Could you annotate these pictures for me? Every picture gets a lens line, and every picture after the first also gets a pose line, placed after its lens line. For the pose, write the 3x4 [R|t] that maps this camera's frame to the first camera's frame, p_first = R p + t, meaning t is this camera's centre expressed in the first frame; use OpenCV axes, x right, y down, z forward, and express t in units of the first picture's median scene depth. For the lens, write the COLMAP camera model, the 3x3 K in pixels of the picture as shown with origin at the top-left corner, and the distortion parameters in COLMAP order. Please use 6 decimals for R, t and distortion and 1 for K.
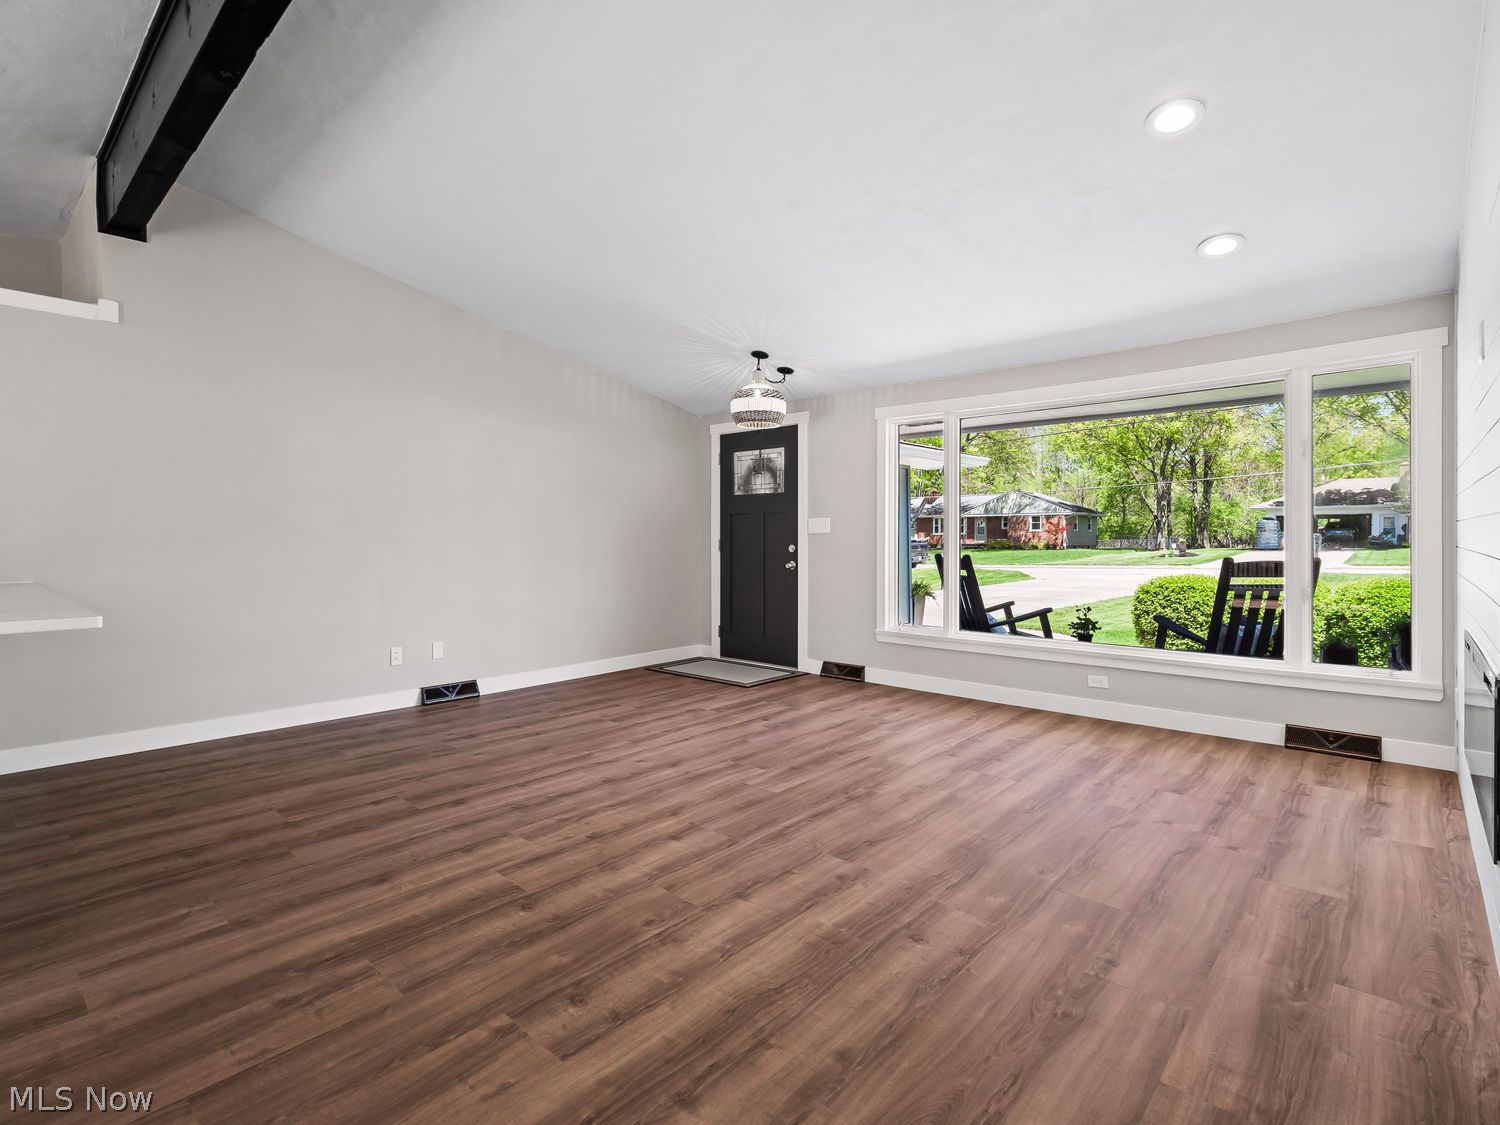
lens RADIAL K [[729.5, 0, 751.9], [0, 729.5, 543.0], [0, 0, 1]] dist [-0.003620, -0.002040]
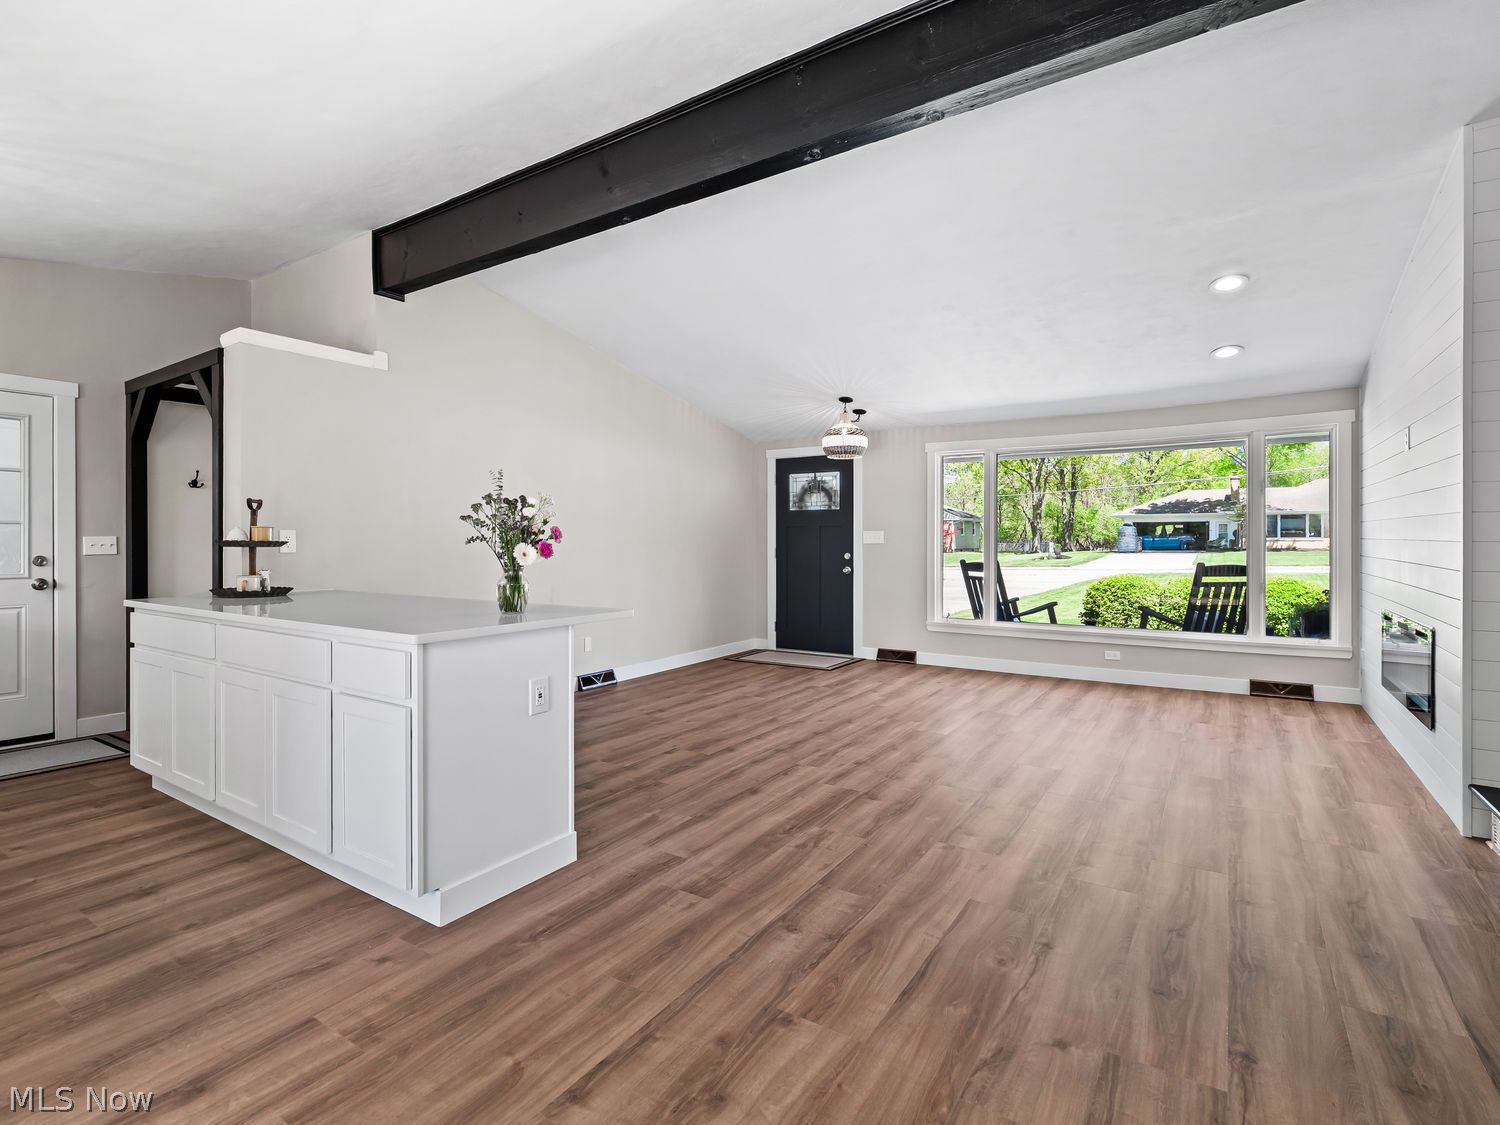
lens RADIAL K [[729.5, 0, 751.9], [0, 729.5, 543.0], [0, 0, 1]] dist [-0.003620, -0.002040]
pose [[0.987835, -0.000455, 0.155505, -0.342841], [0.001156, 0.999990, -0.004416, -0.010385], [-0.155502, 0.004542, 0.987825, -0.197791]]
